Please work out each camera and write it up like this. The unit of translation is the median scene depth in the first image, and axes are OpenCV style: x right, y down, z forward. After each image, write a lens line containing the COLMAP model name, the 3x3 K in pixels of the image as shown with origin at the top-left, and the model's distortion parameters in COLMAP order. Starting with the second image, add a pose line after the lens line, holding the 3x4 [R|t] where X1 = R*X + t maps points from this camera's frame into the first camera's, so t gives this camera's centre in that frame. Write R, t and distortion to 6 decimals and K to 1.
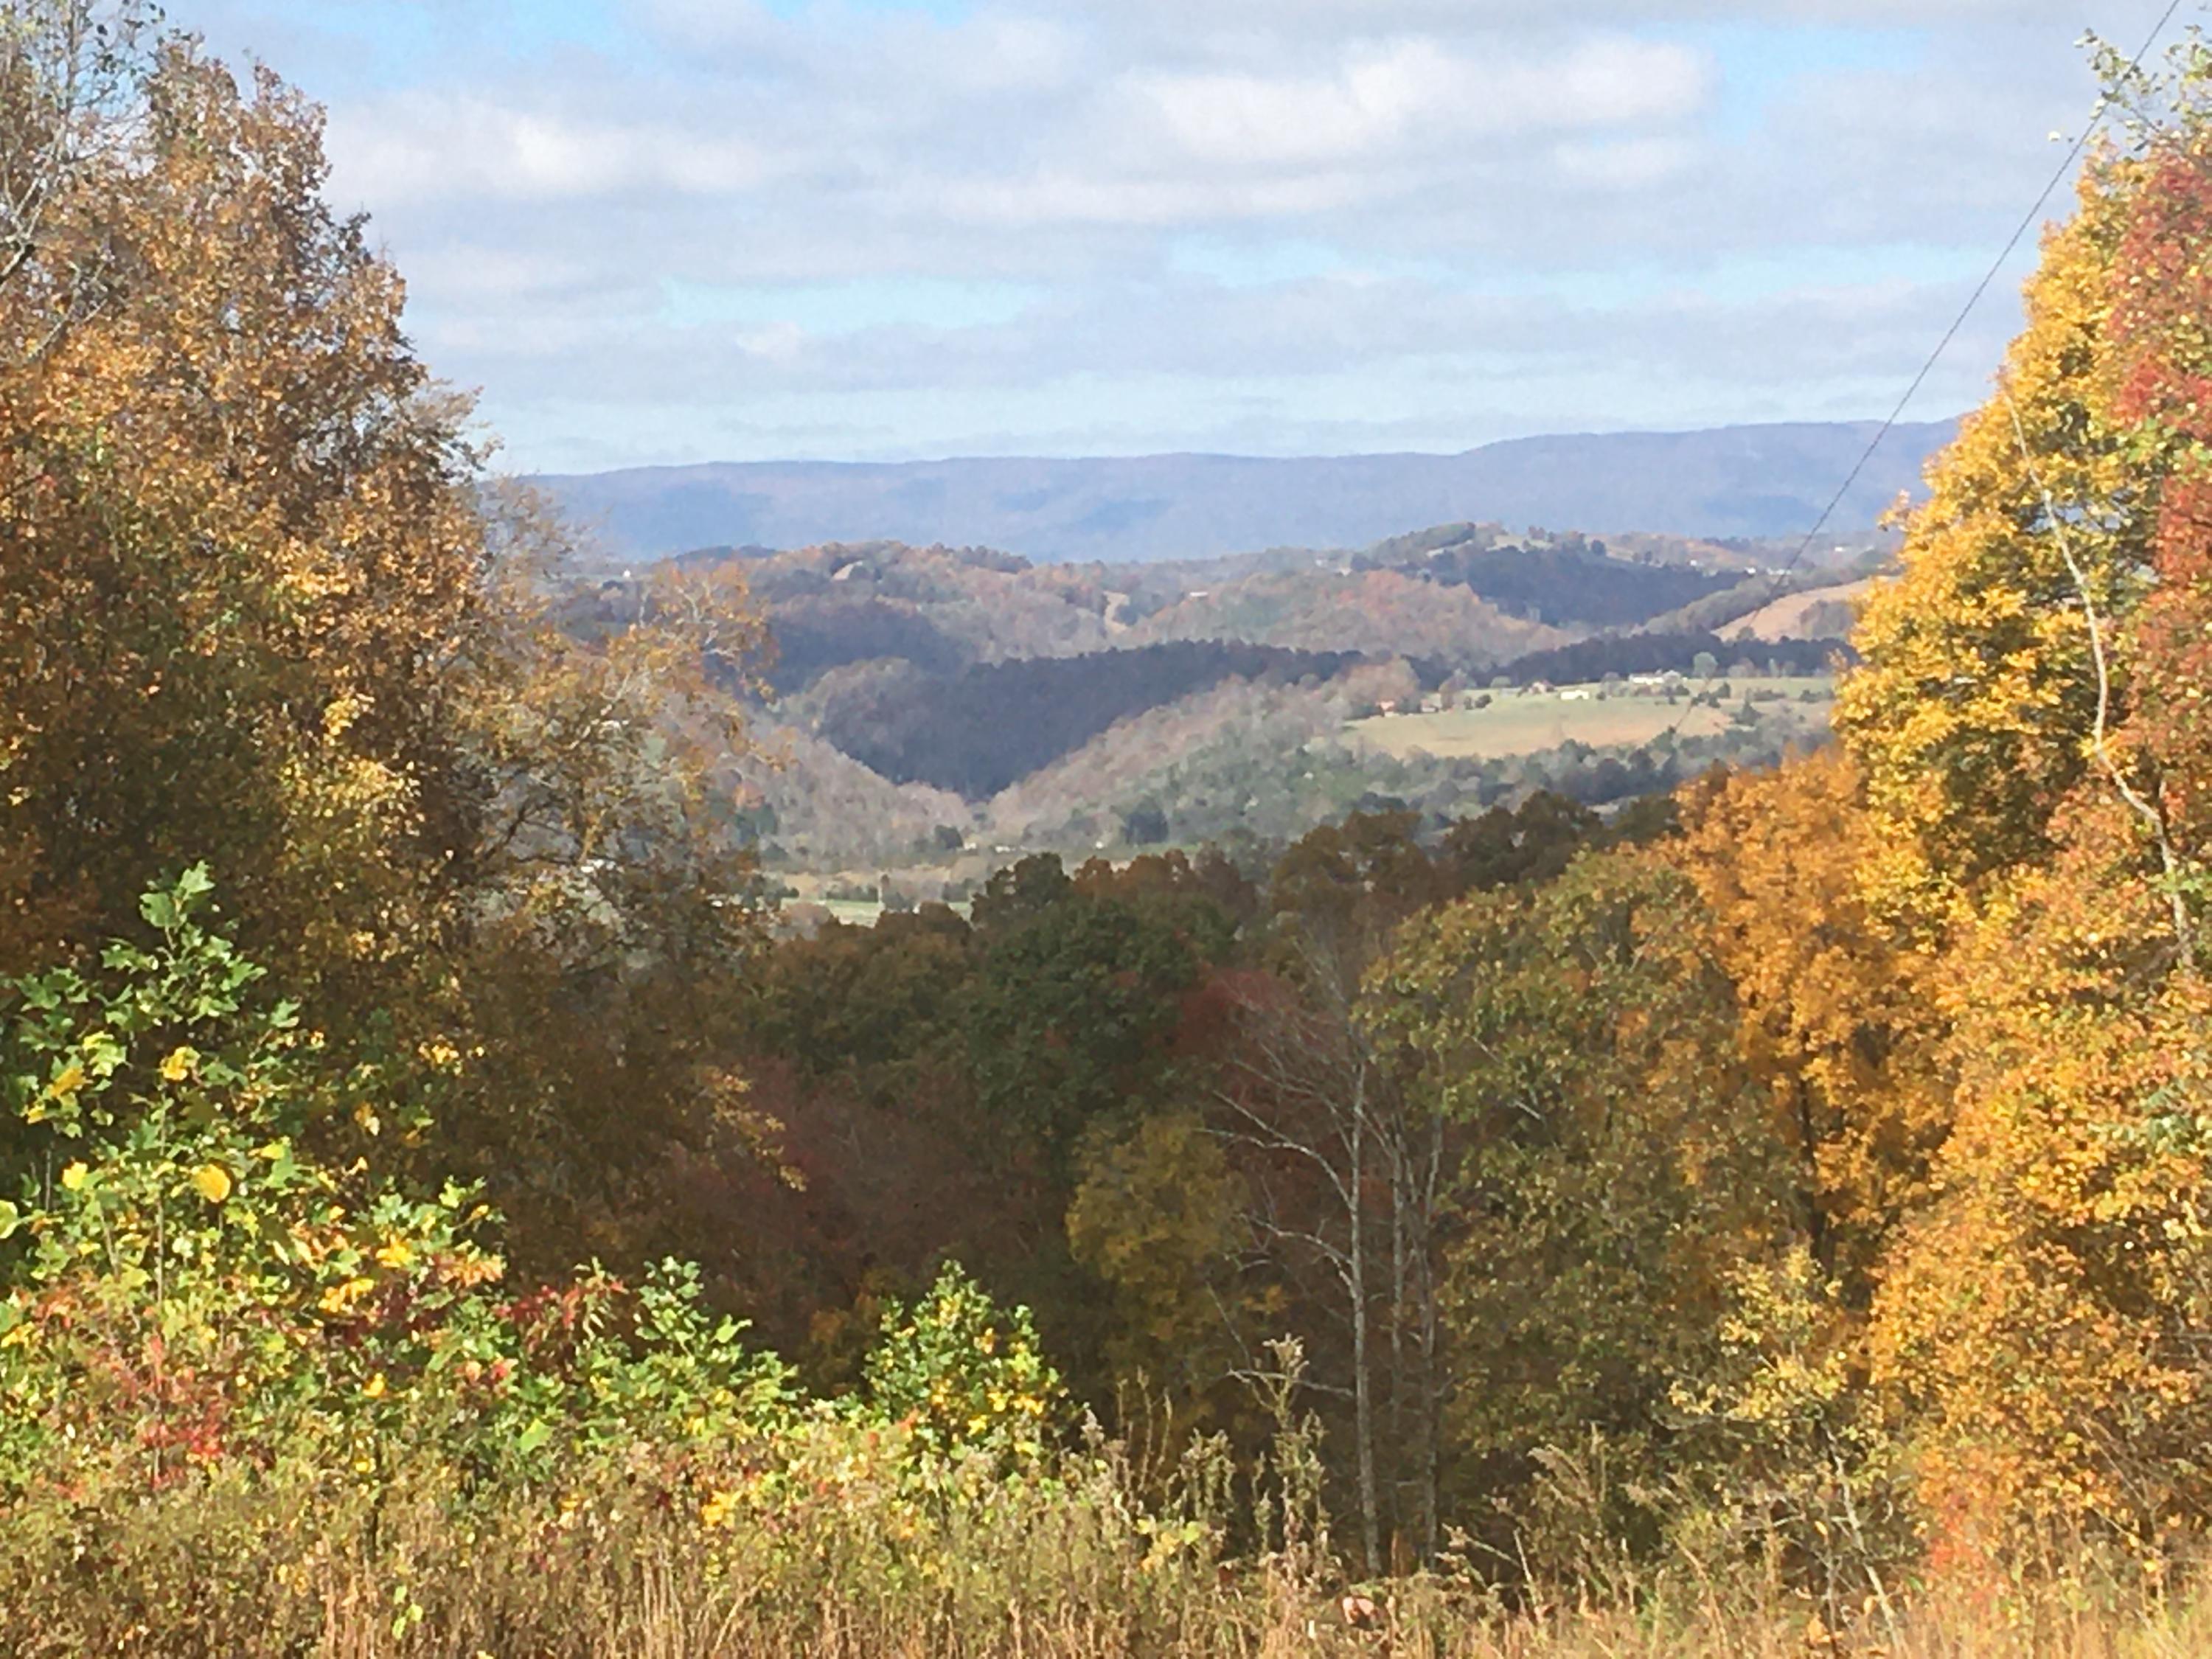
lens RADIAL K [[5956.6, 0, 1106.0], [0, 5956.6, 829.5], [0, 0, 1]] dist [0.034080, 0.164614]
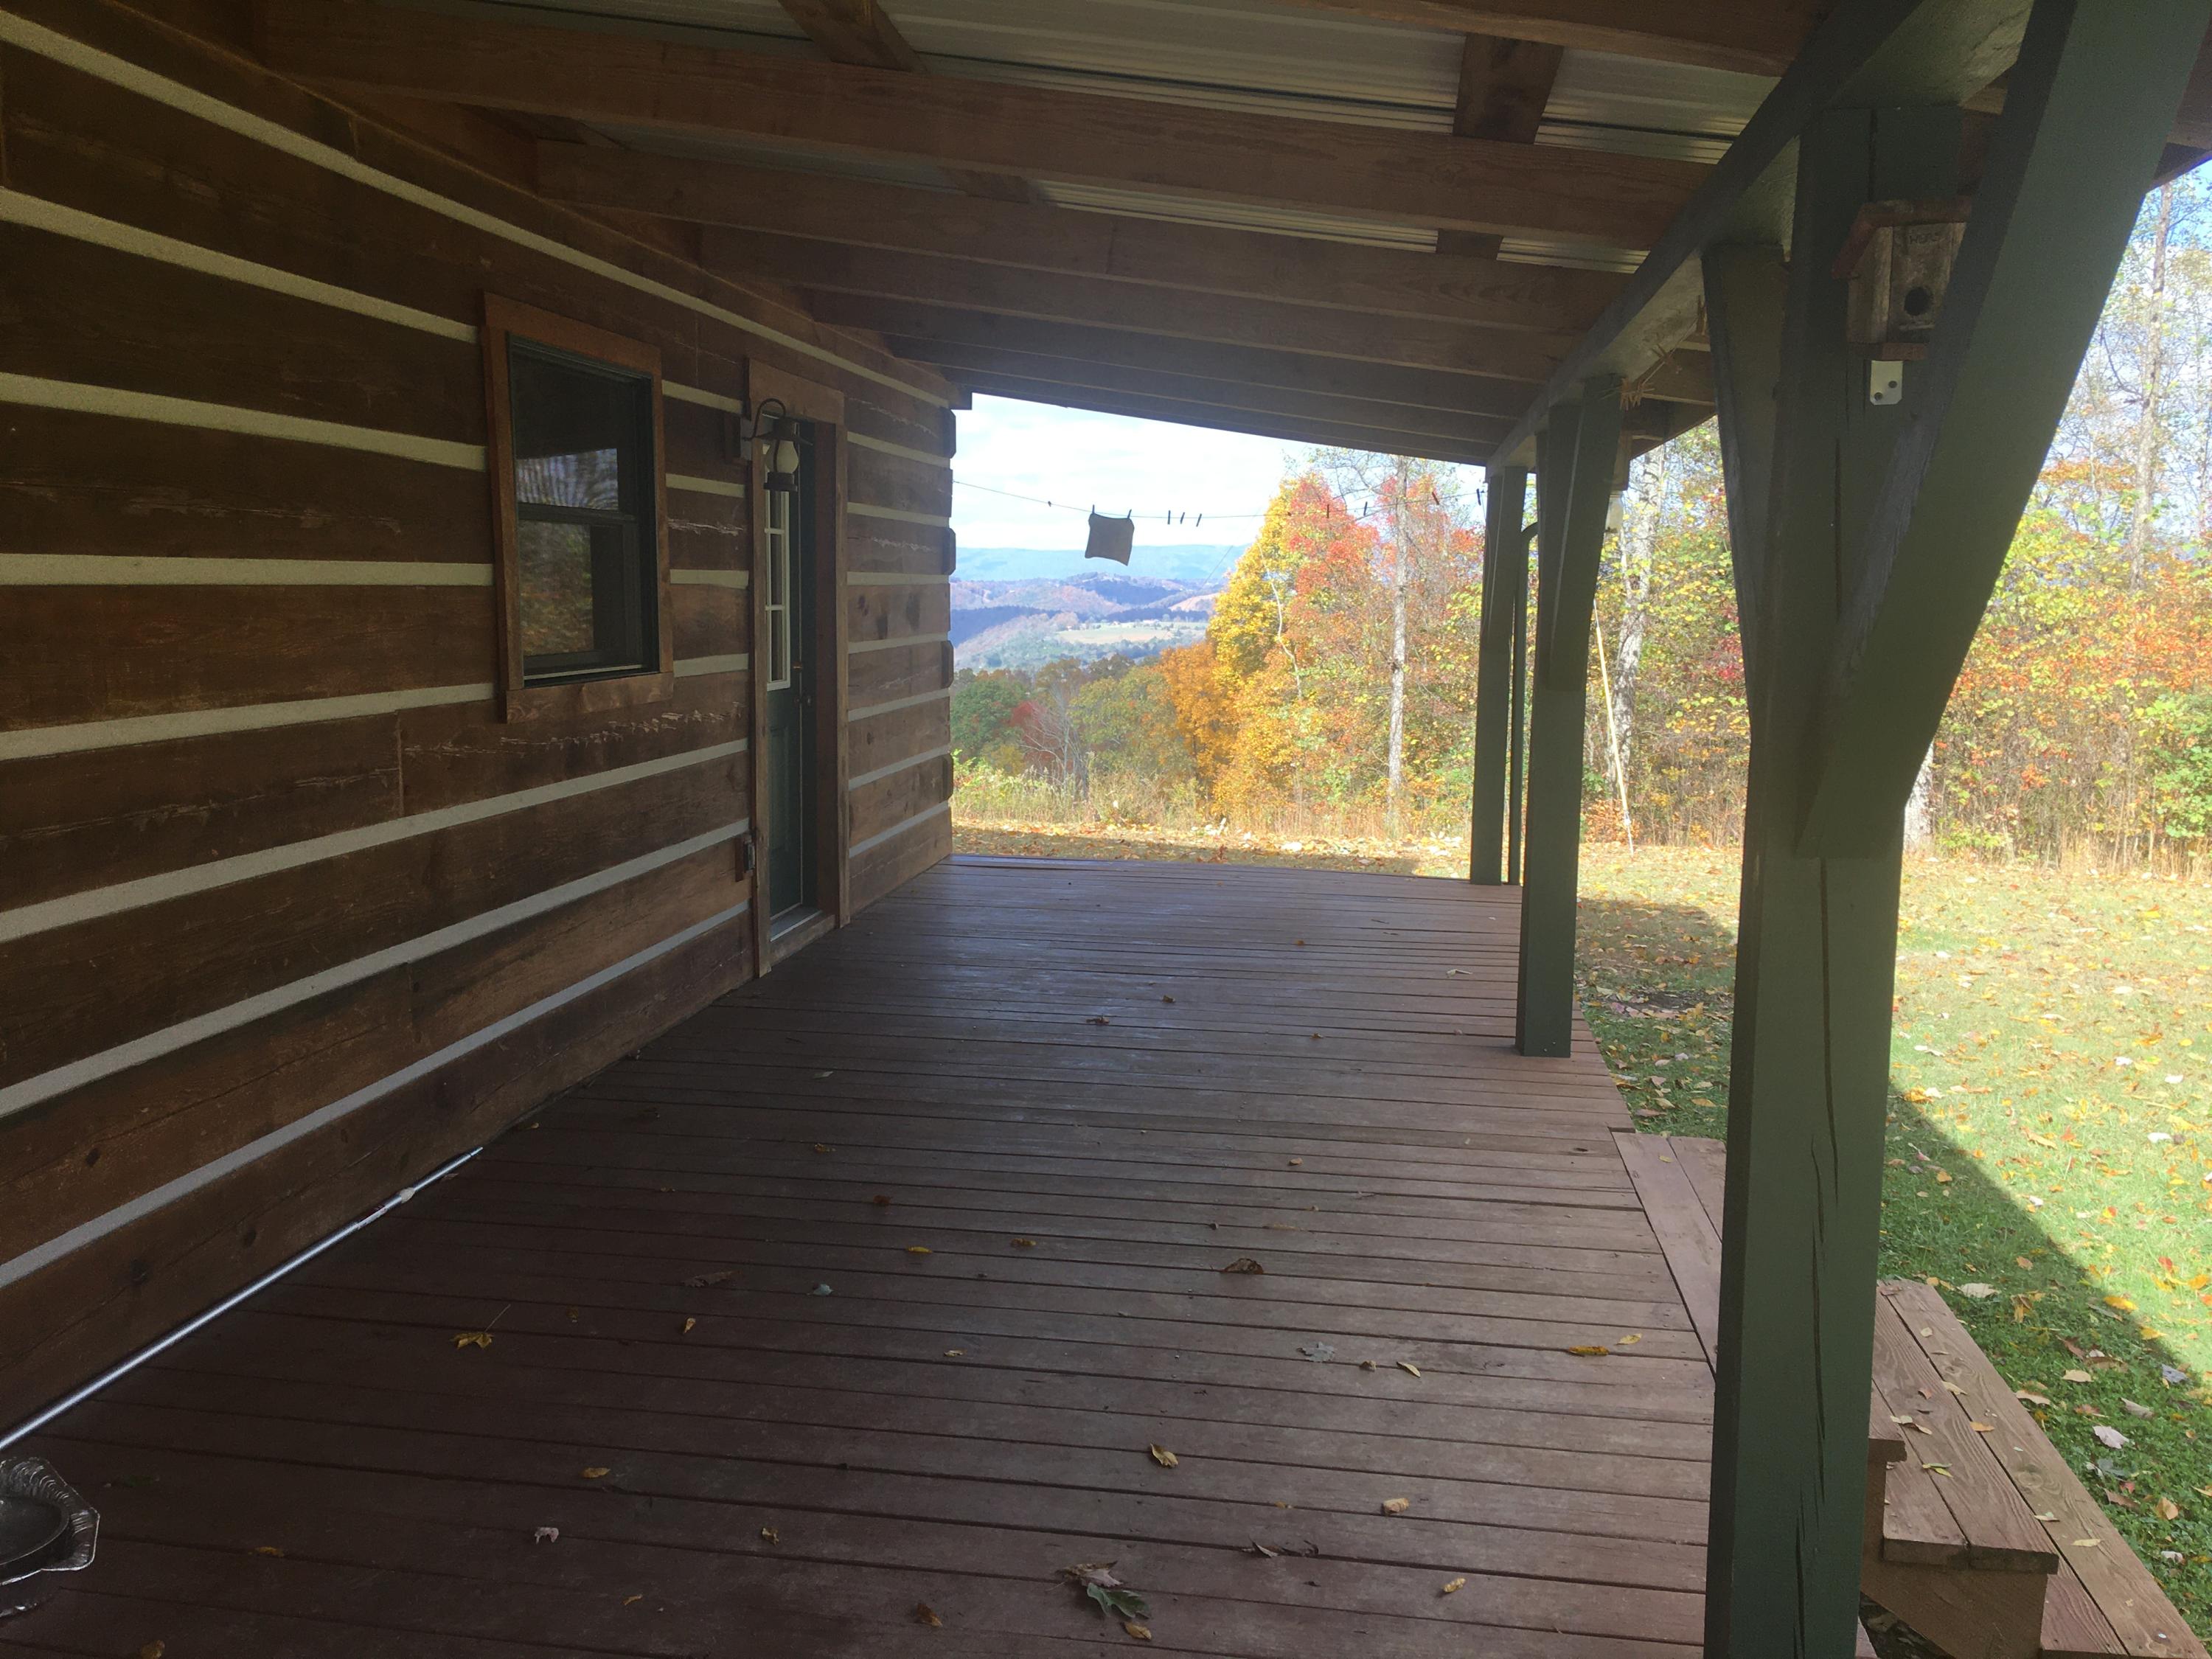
lens RADIAL K [[1854.2, 0, 1100.7], [0, 1854.2, 795.9], [0, 0, 1]] dist [0.092116, 0.003534]
pose [[0.997313, 0.025446, 0.068690, -0.020843], [-0.030166, 0.997190, 0.068578, 0.007766], [-0.066752, -0.070466, 0.995278, -0.147506]]
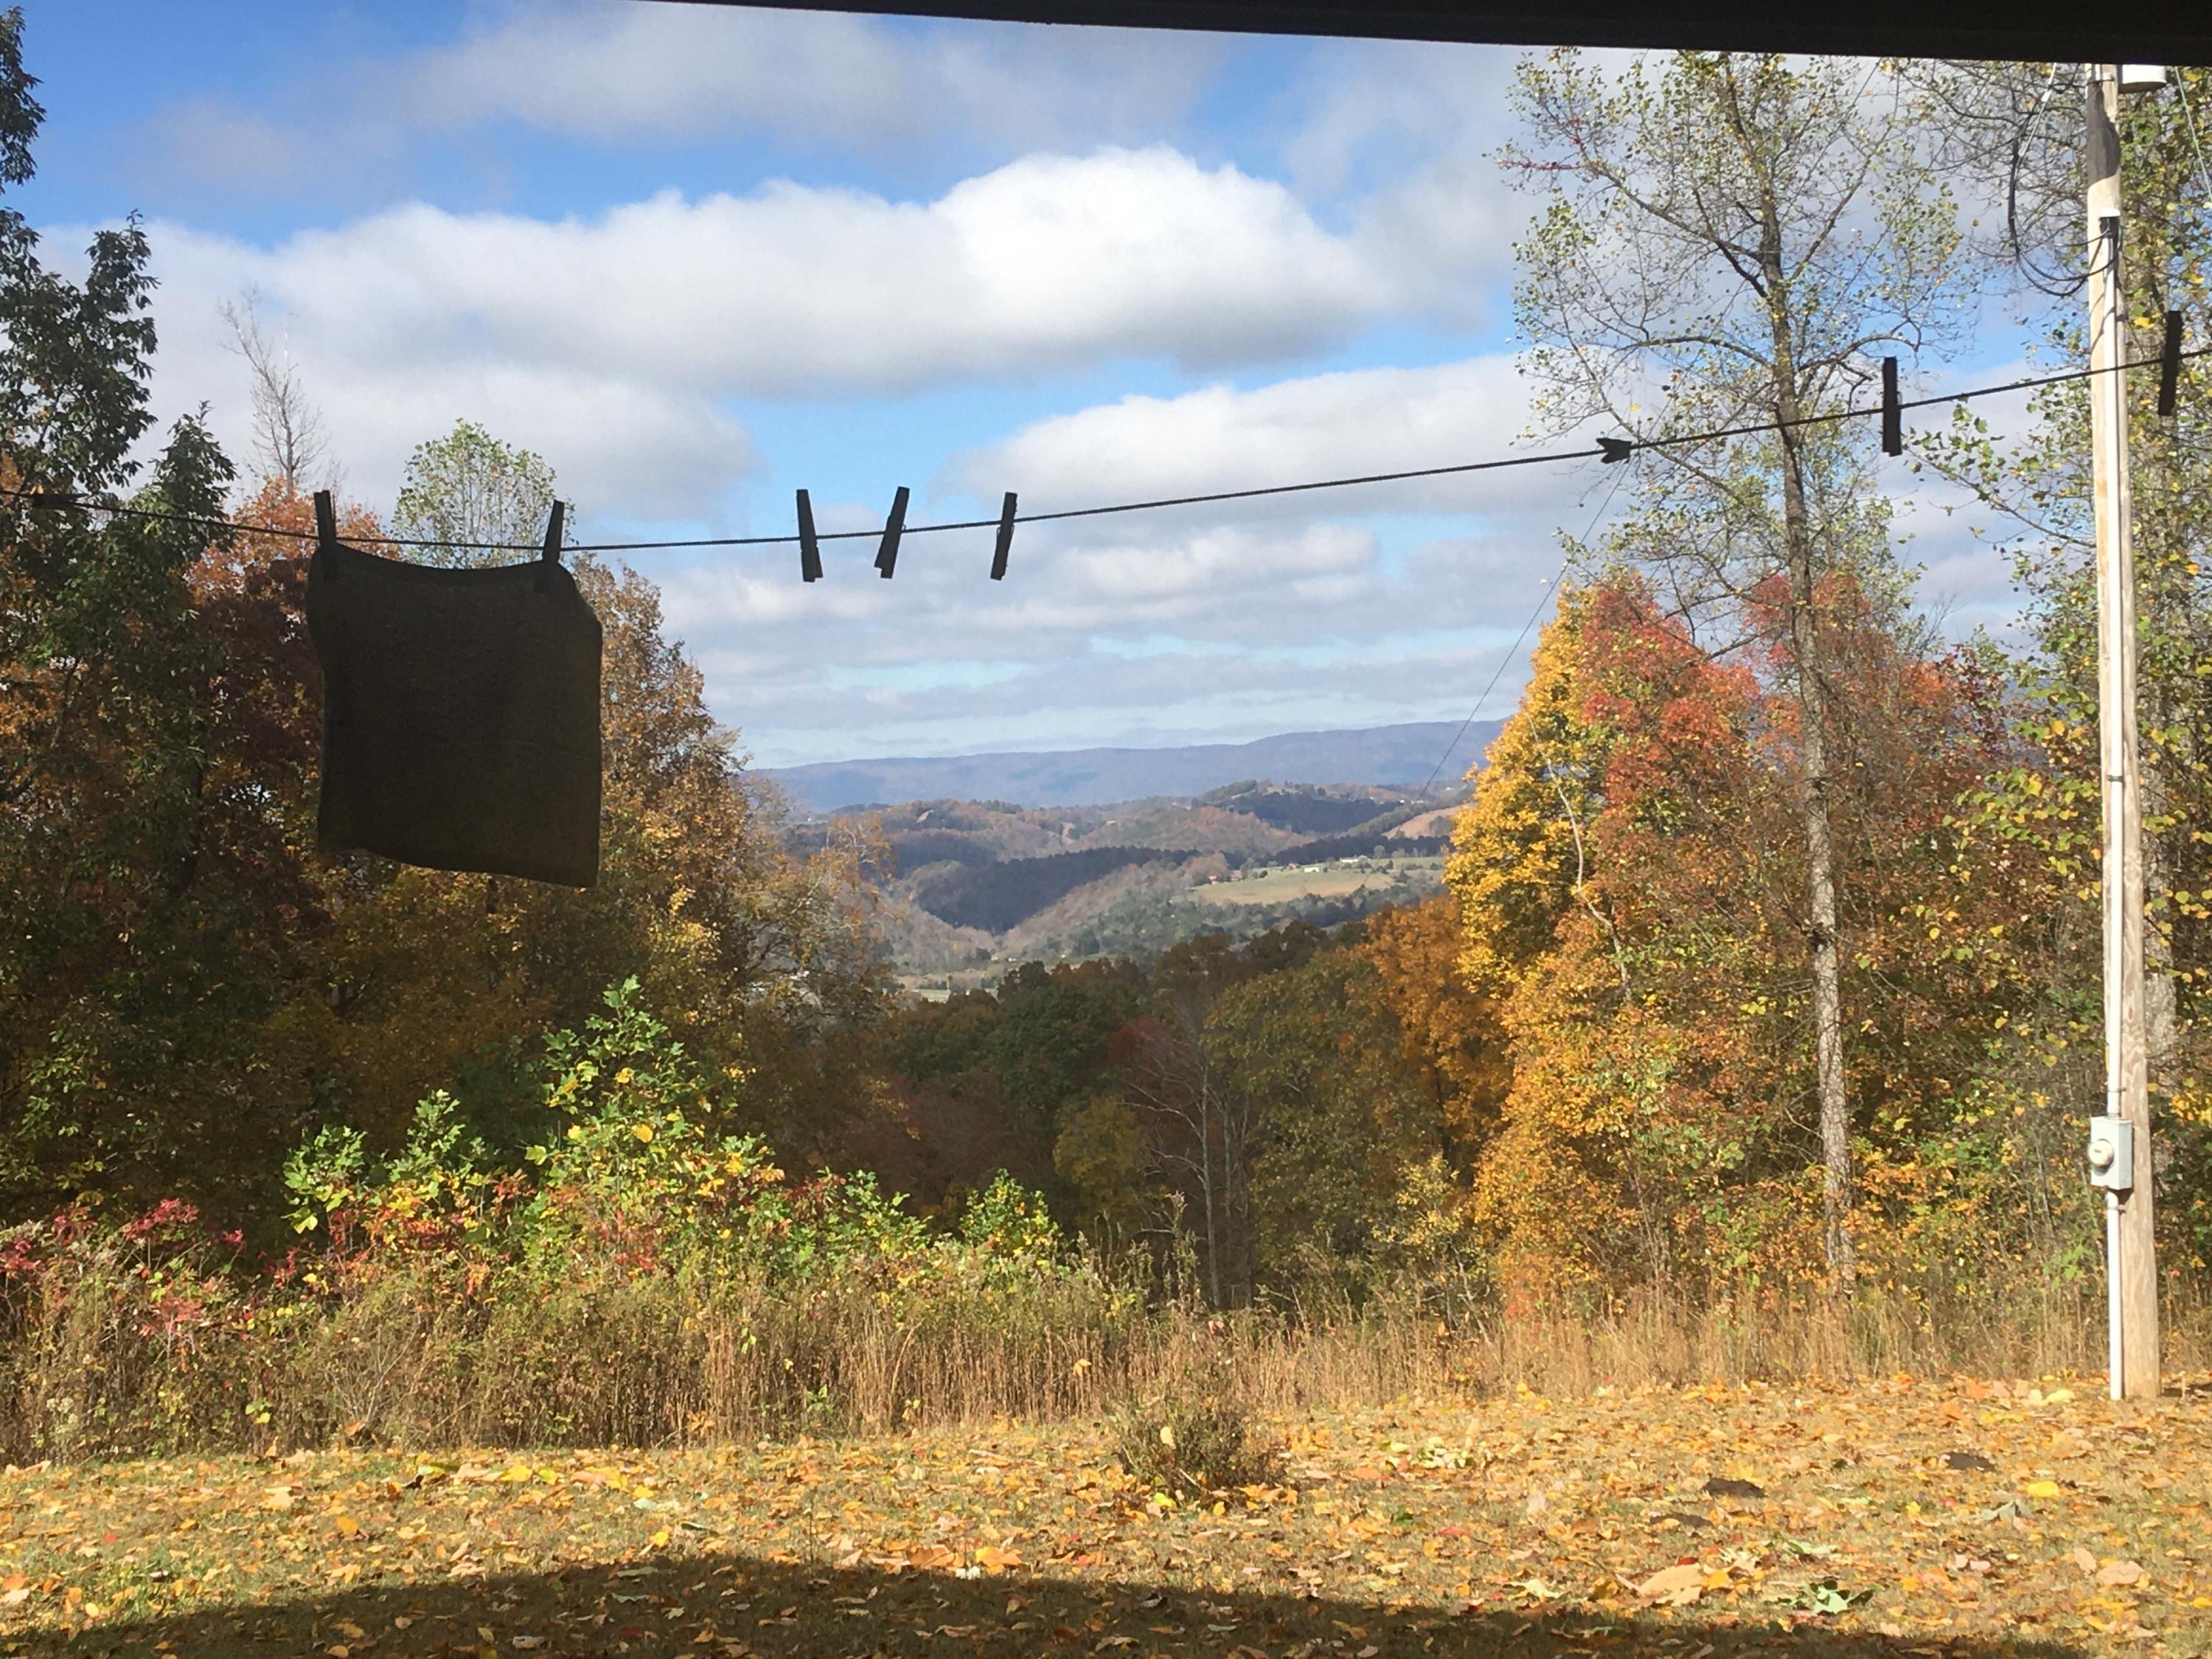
lens RADIAL K [[3160.1, 0, 1106.0], [0, 3160.1, 829.5], [0, 0, 1]] dist [0.084739, 0.030705]
pose [[0.999490, -0.028743, 0.013888, -0.002002], [0.029241, 0.998885, -0.037062, 0.000294], [-0.012808, 0.037449, 0.999216, -0.031658]]
